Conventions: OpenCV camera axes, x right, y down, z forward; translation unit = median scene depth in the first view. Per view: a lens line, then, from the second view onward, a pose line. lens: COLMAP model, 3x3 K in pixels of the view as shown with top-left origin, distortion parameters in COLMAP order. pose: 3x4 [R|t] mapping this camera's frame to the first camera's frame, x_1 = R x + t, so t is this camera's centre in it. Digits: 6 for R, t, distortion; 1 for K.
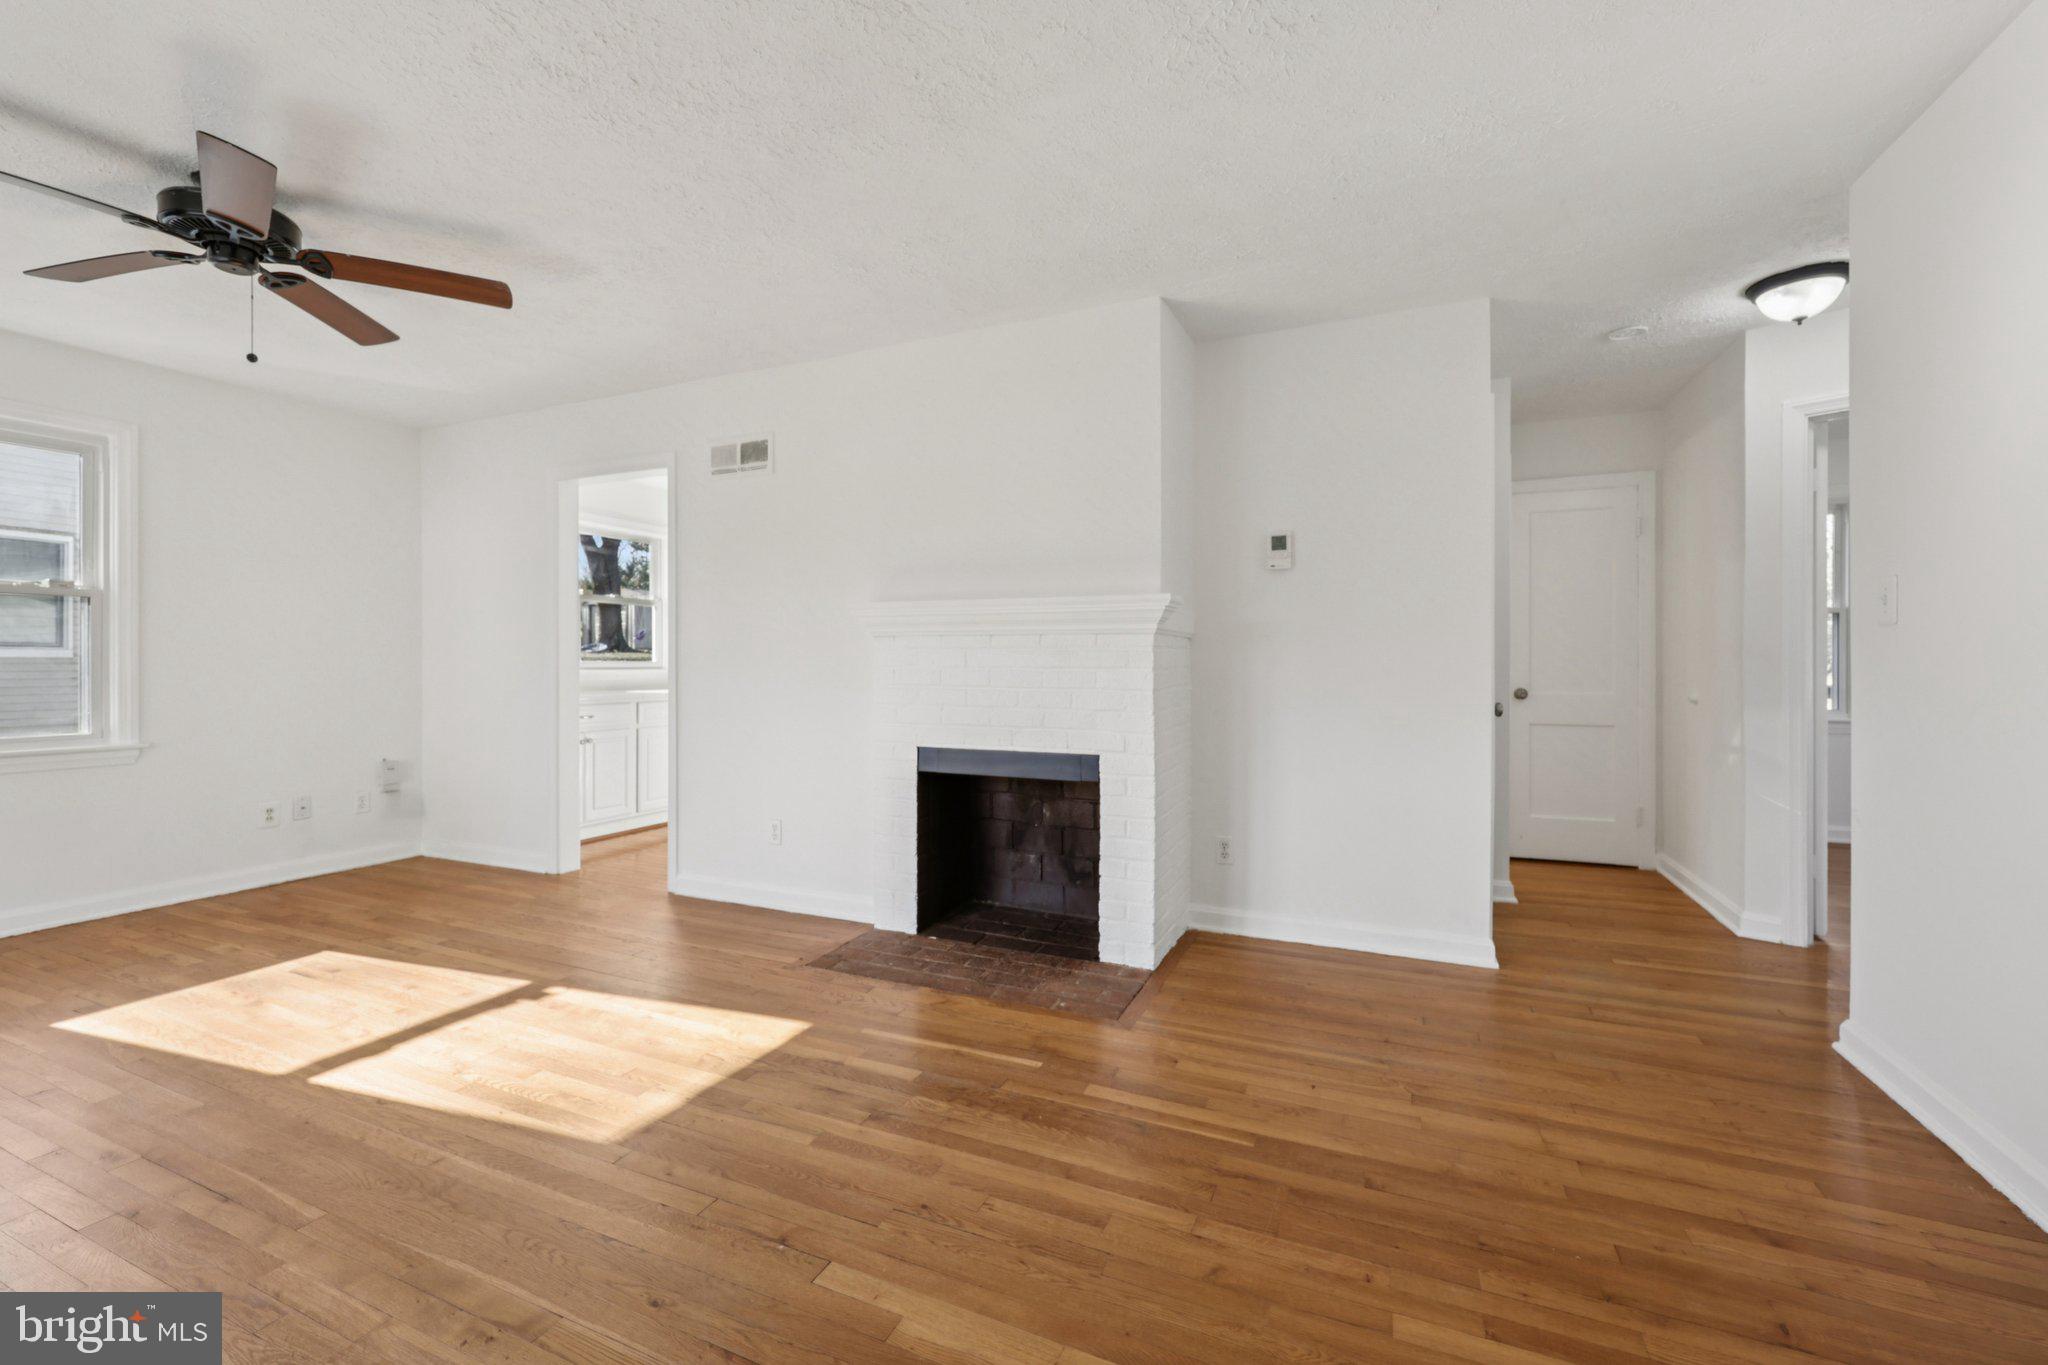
lens RADIAL K [[836.2, 0, 1023.4], [0, 836.2, 663.4], [0, 0, 1]] dist [0.002122, 0.000335]
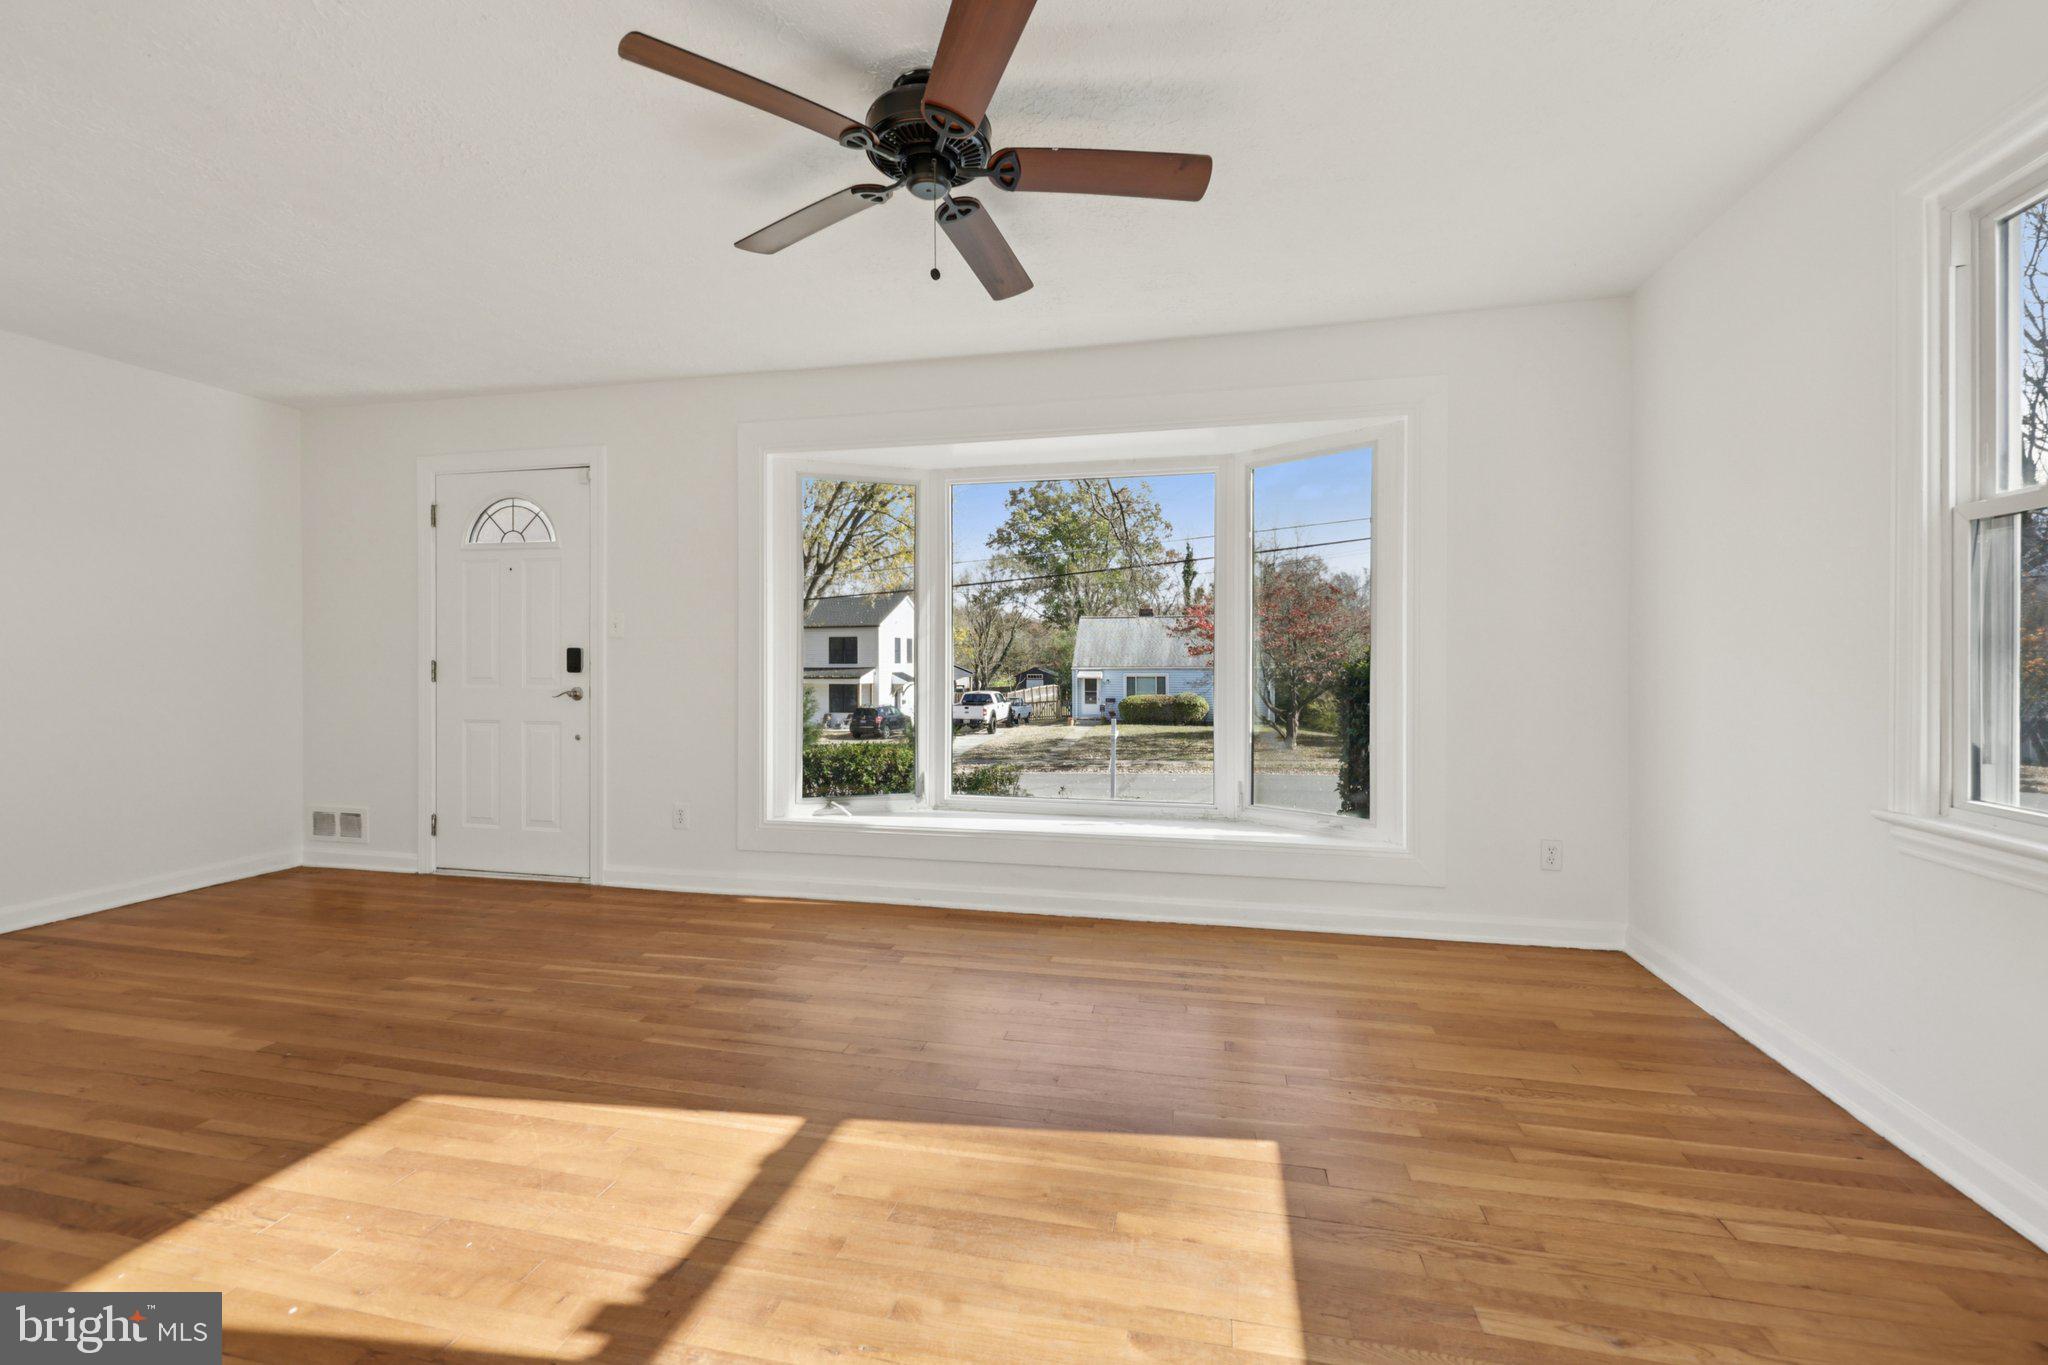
lens RADIAL K [[836.2, 0, 1023.4], [0, 836.2, 663.4], [0, 0, 1]] dist [0.002122, 0.000335]
pose [[-0.981470, -0.001178, -0.191614, -0.679190], [-0.001468, 0.999998, 0.001371, 0.003498], [0.191612, 0.001627, -0.981469, 1.436632]]
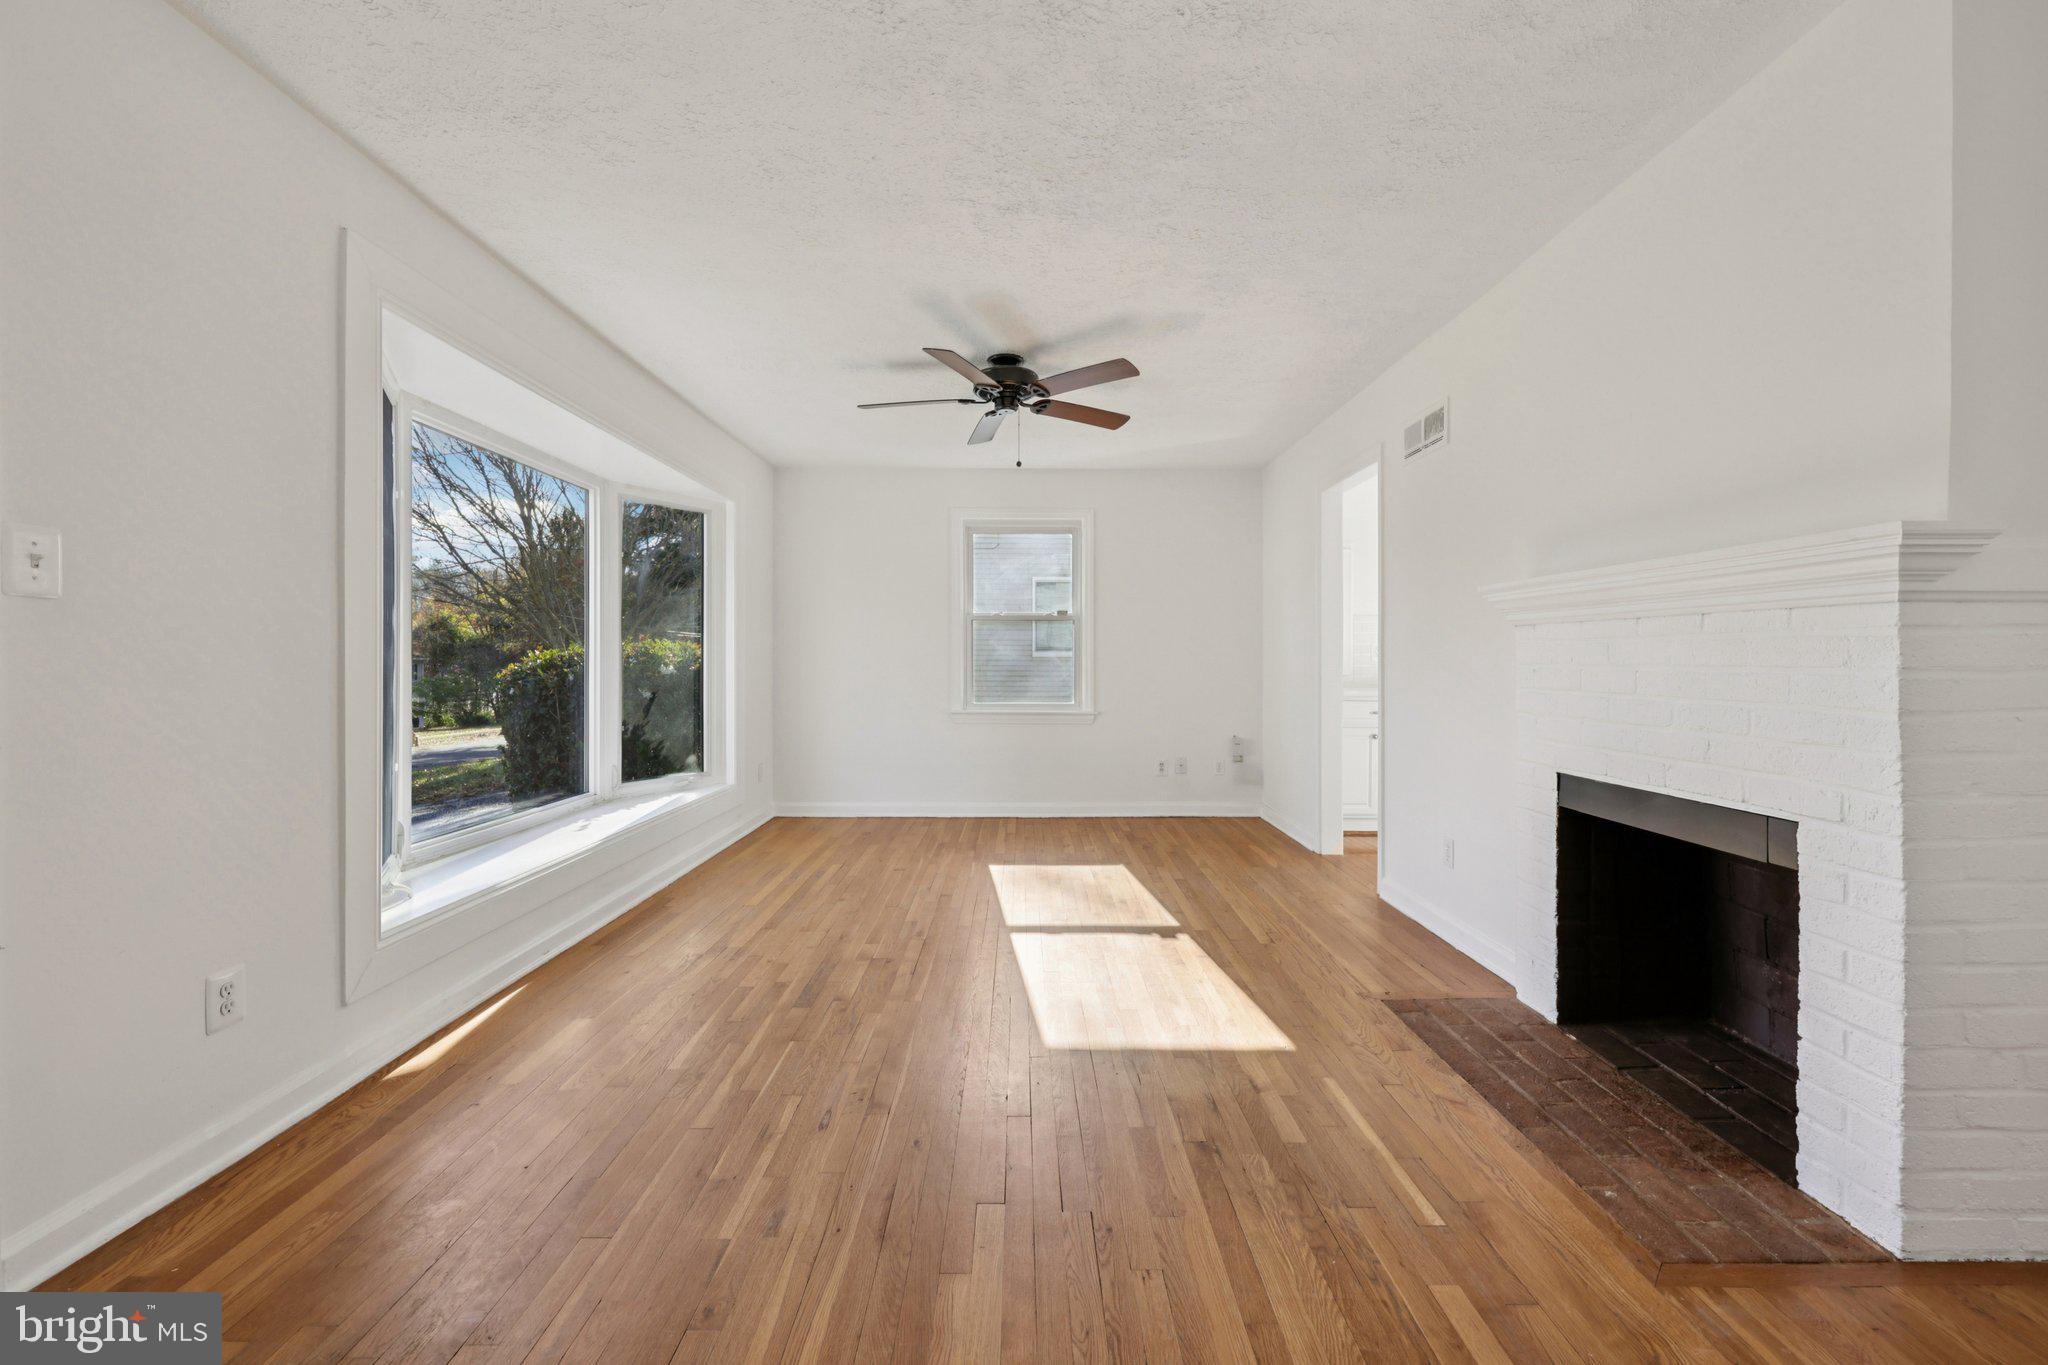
lens RADIAL K [[836.2, 0, 1023.4], [0, 836.2, 663.4], [0, 0, 1]] dist [0.002122, 0.000335]
pose [[0.405465, 0.003749, -0.914103, 0.405837], [-0.001098, 0.999993, 0.003615, 0.001026], [0.914110, -0.000462, 0.405466, 0.300445]]
